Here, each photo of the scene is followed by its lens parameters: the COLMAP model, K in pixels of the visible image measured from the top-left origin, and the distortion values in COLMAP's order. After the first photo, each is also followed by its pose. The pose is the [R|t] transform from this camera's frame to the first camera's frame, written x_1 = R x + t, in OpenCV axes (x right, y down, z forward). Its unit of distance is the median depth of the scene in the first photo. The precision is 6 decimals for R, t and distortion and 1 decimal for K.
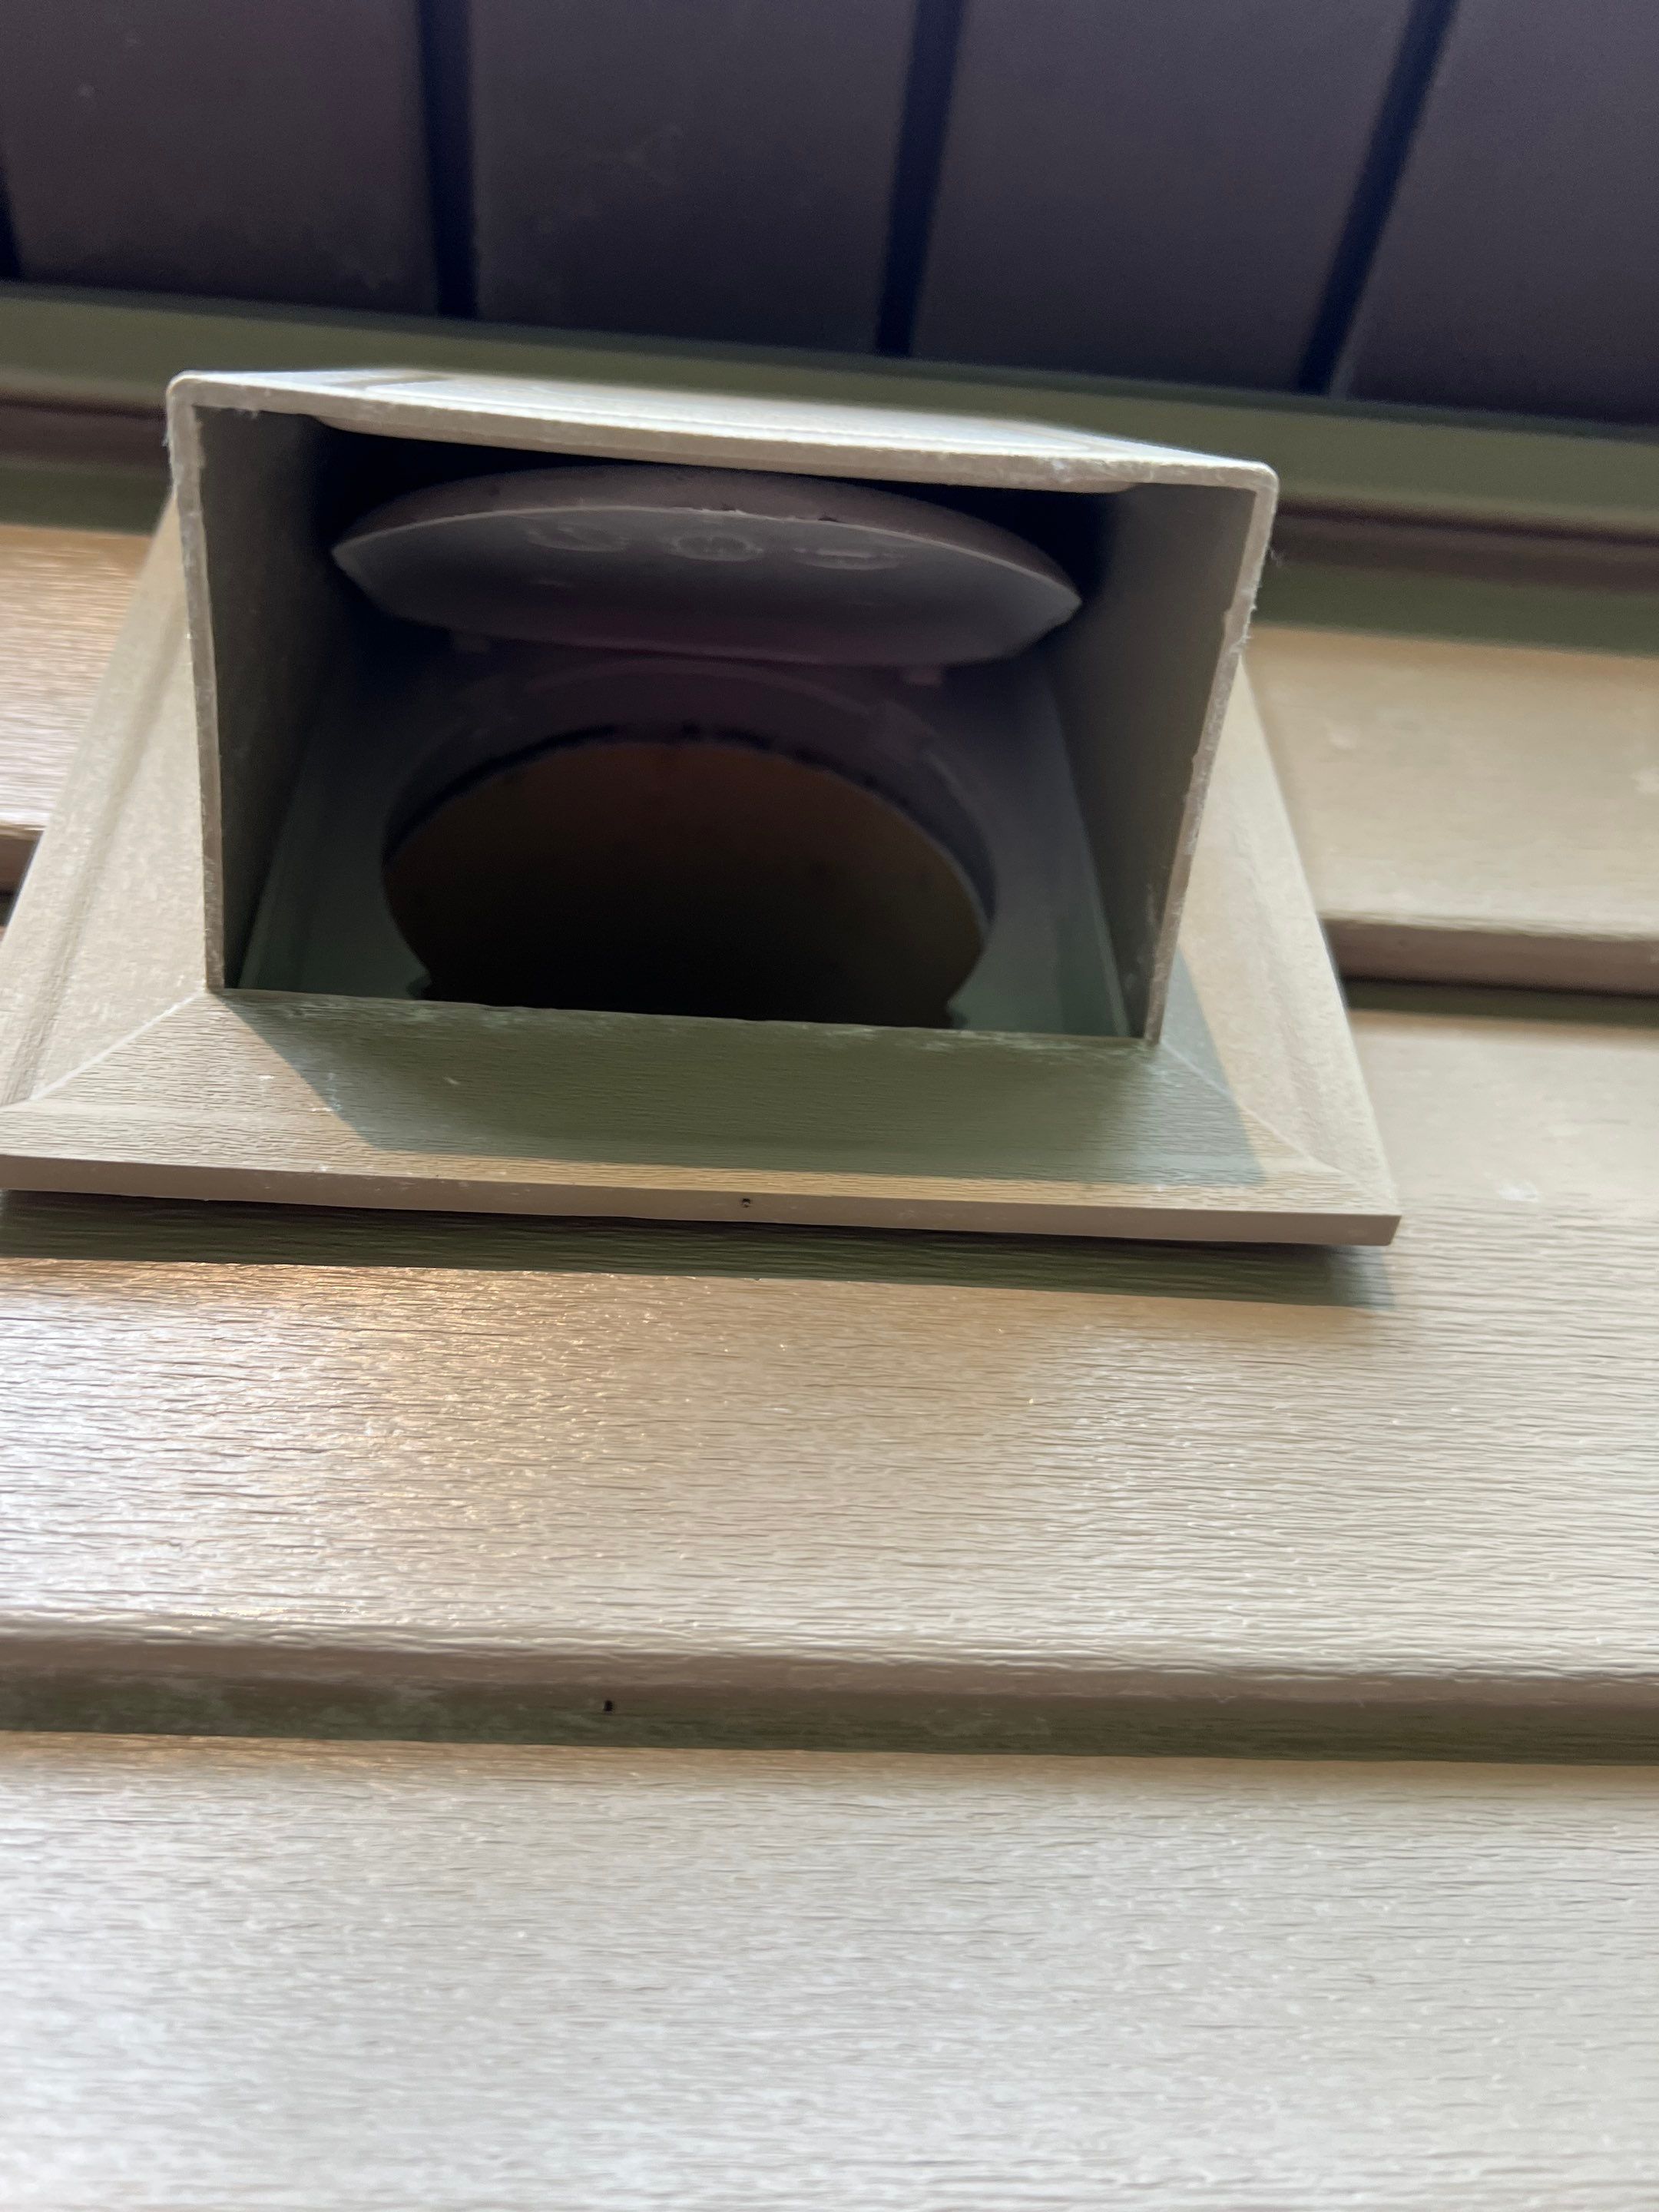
lens RADIAL K [[1766.2, 0, 818.0], [0, 1766.2, 1100.2], [0, 0, 1]] dist [0.000202, -0.010754]
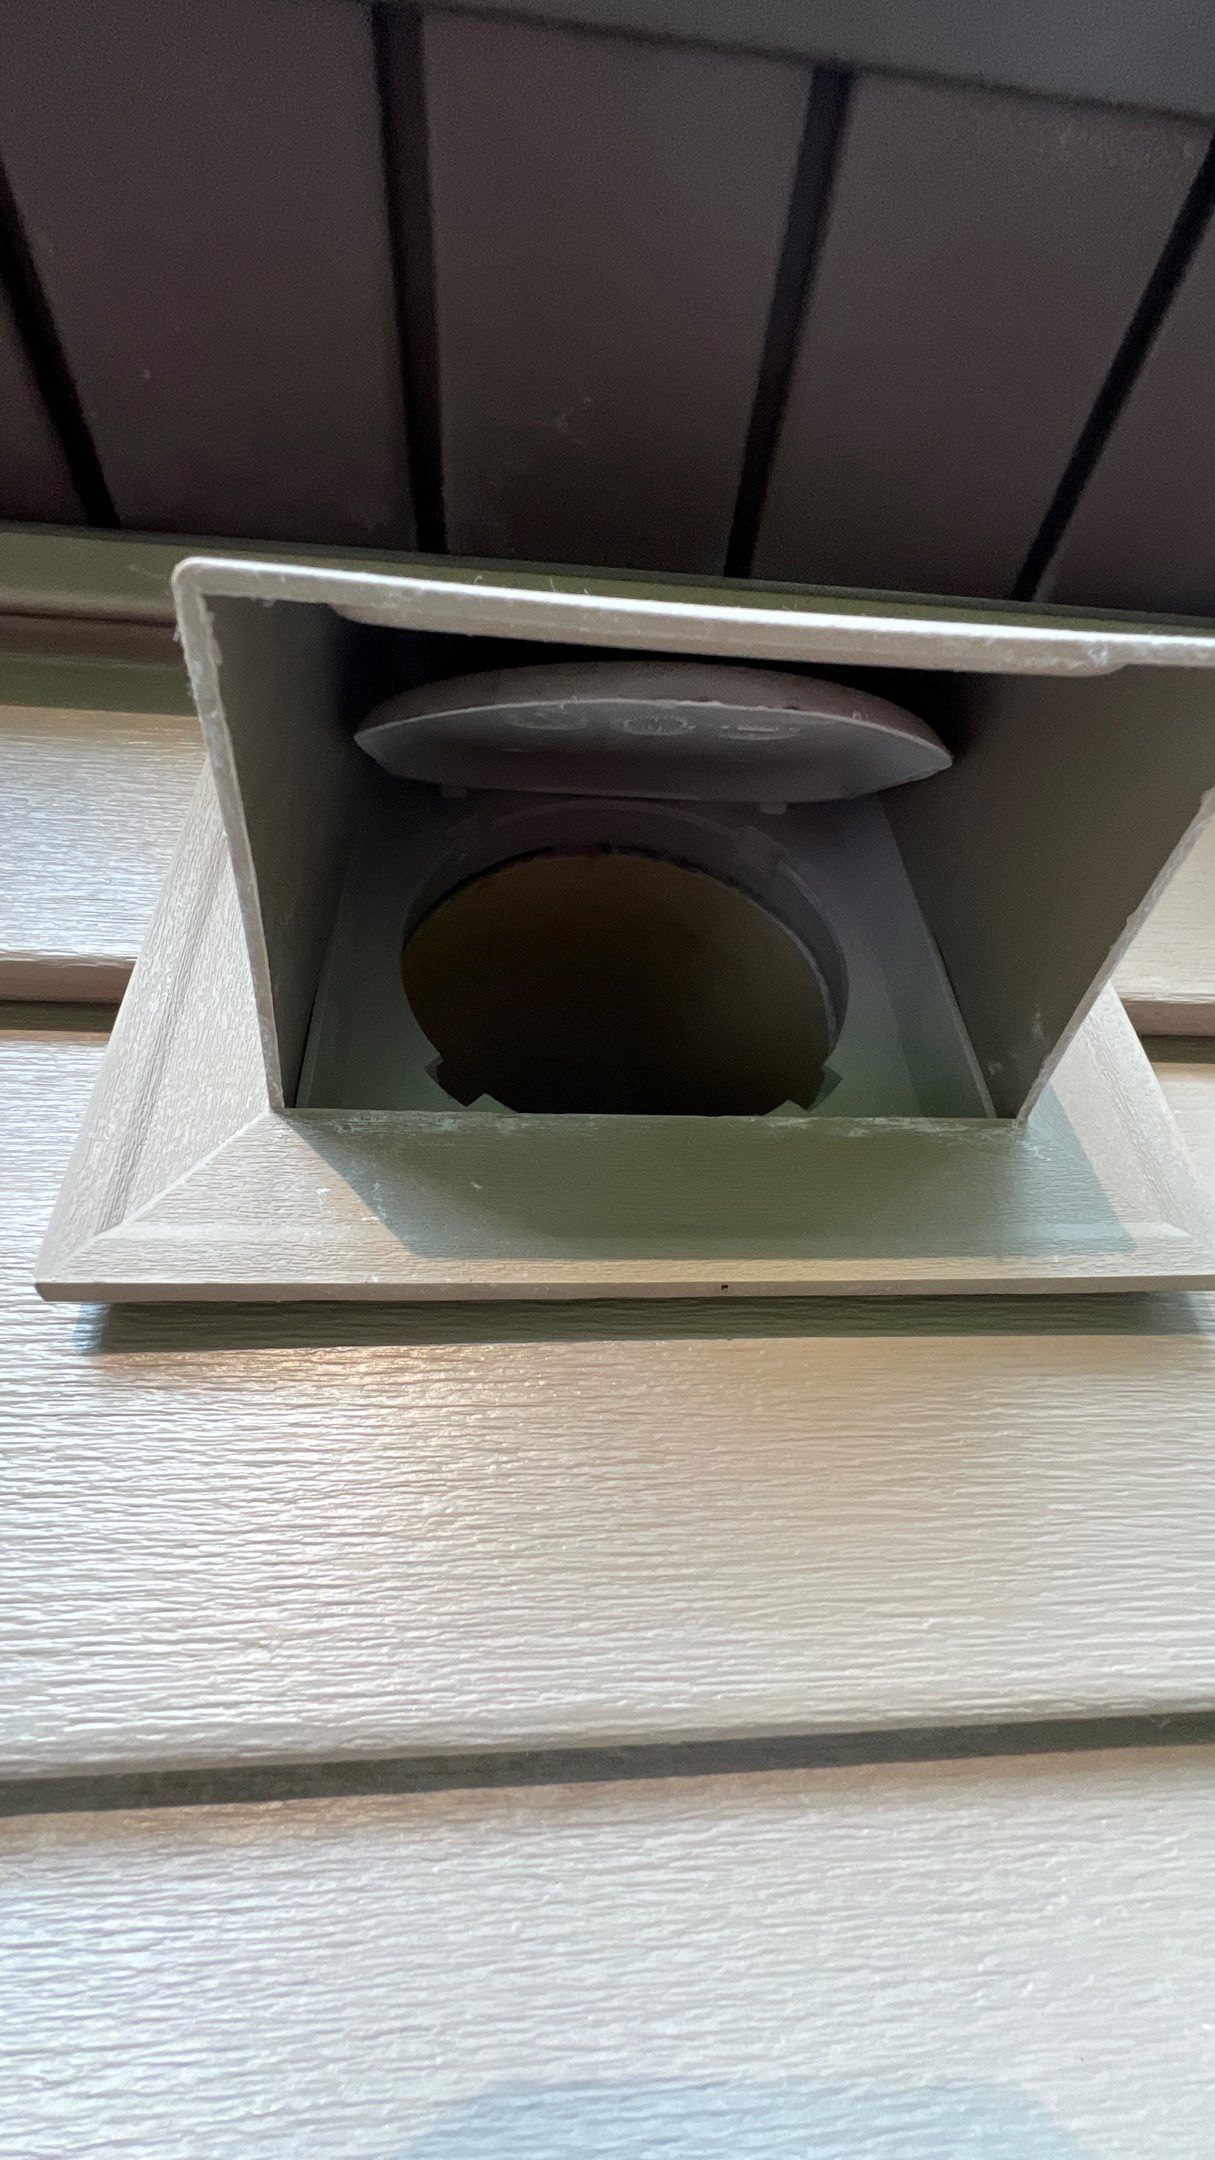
lens RADIAL K [[884.5, 0, 616.7], [0, 884.5, 1073.6], [0, 0, 1]] dist [0.000574, 0.000049]
pose [[0.999711, -0.022470, 0.008510, -0.123616], [0.021575, 0.995366, 0.093706, -0.154119], [-0.010576, -0.093495, 0.995564, 0.432688]]
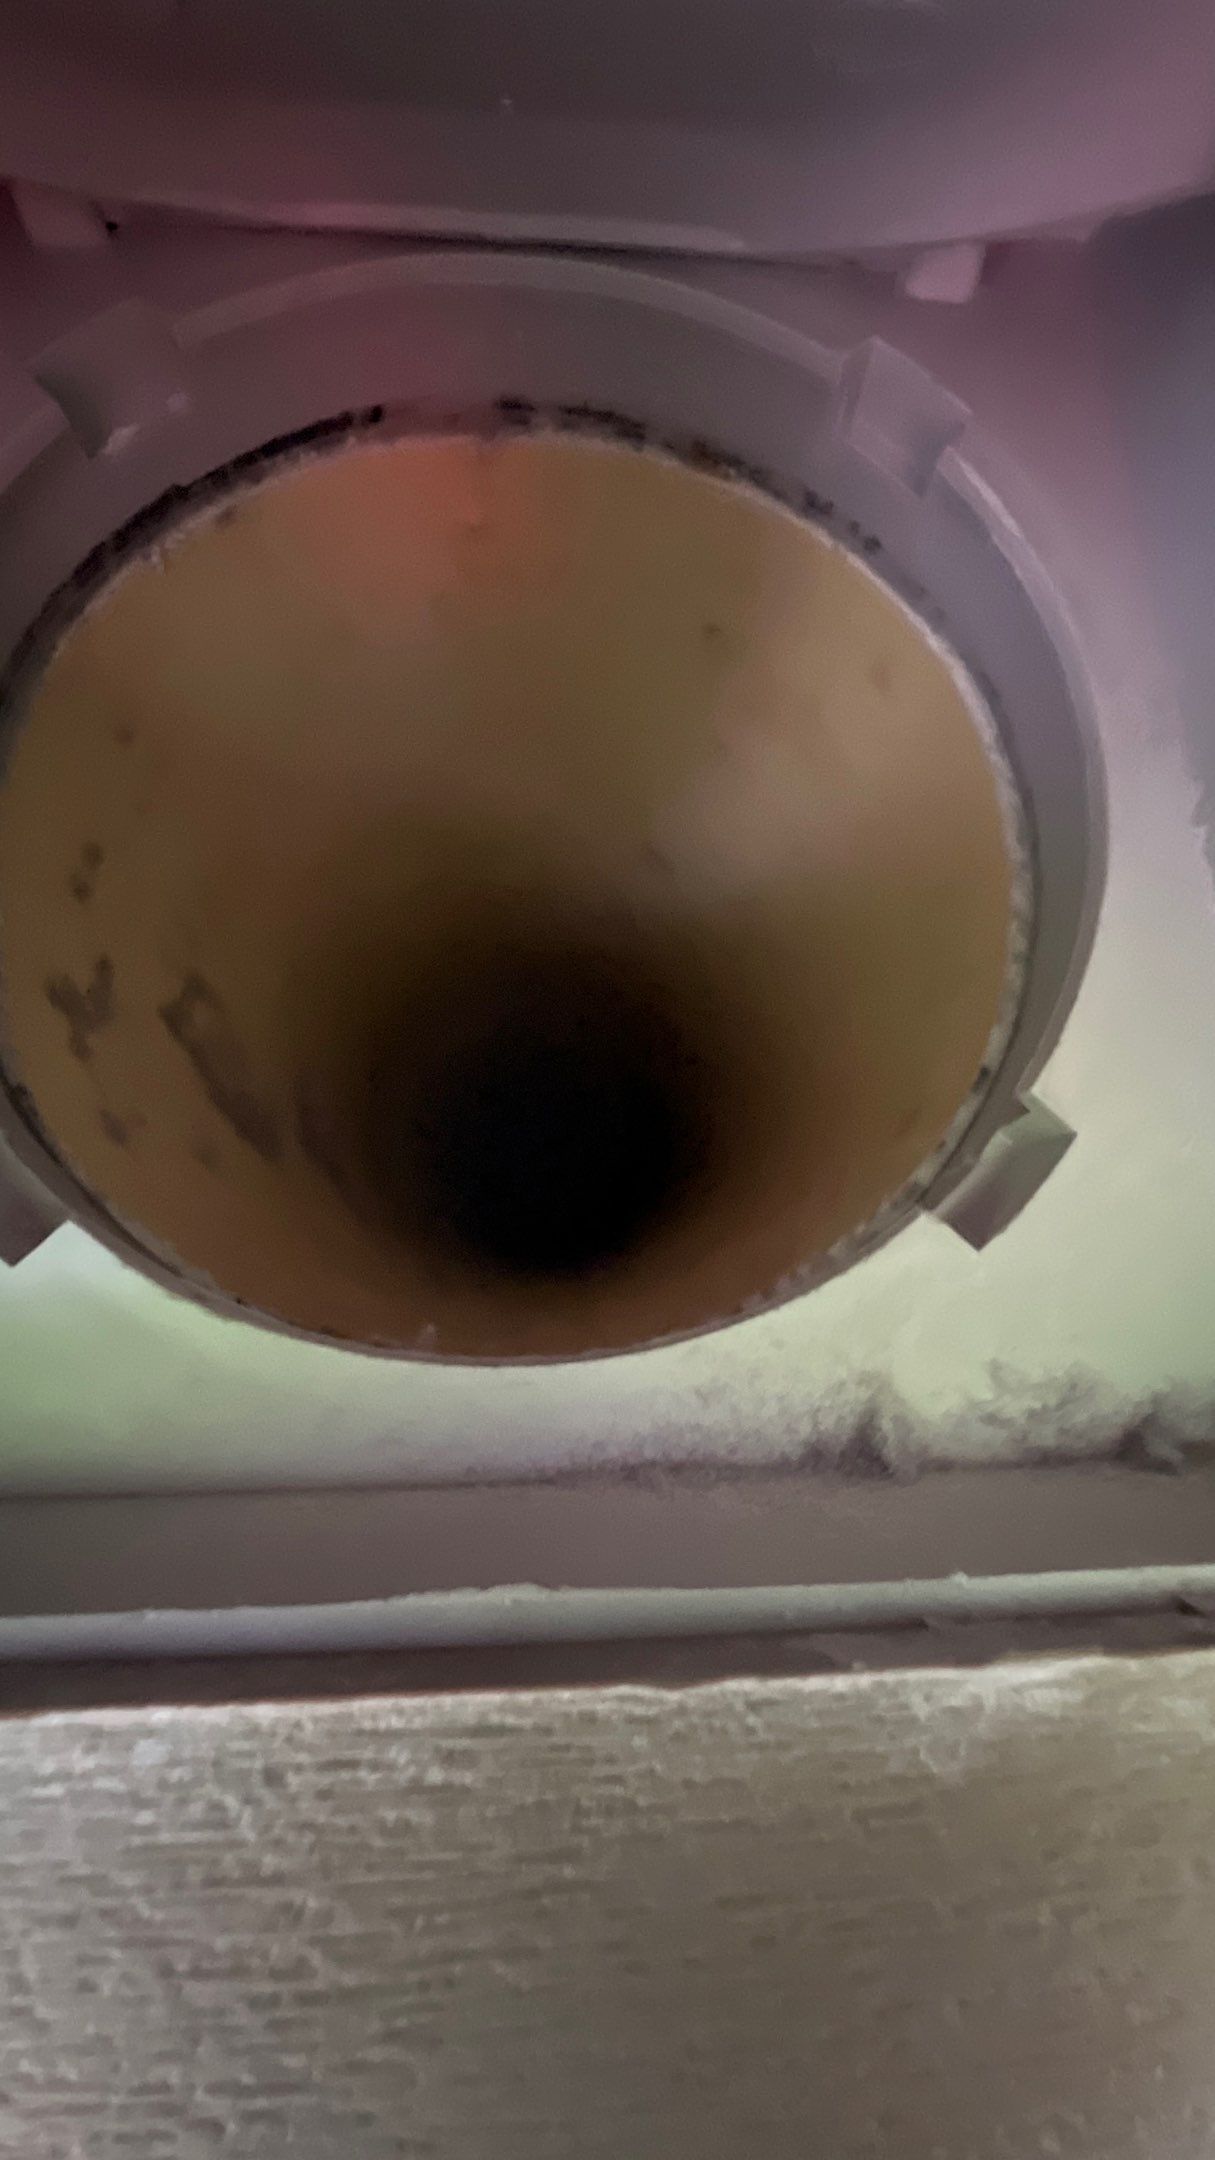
lens RADIAL K [[884.5, 0, 616.7], [0, 884.5, 1073.6], [0, 0, 1]] dist [0.000574, 0.000049]
pose [[0.999350, 0.000319, -0.036059, -0.045997], [0.015767, 0.895452, 0.444879, -0.233387], [0.032431, -0.445158, 0.894864, 1.045450]]
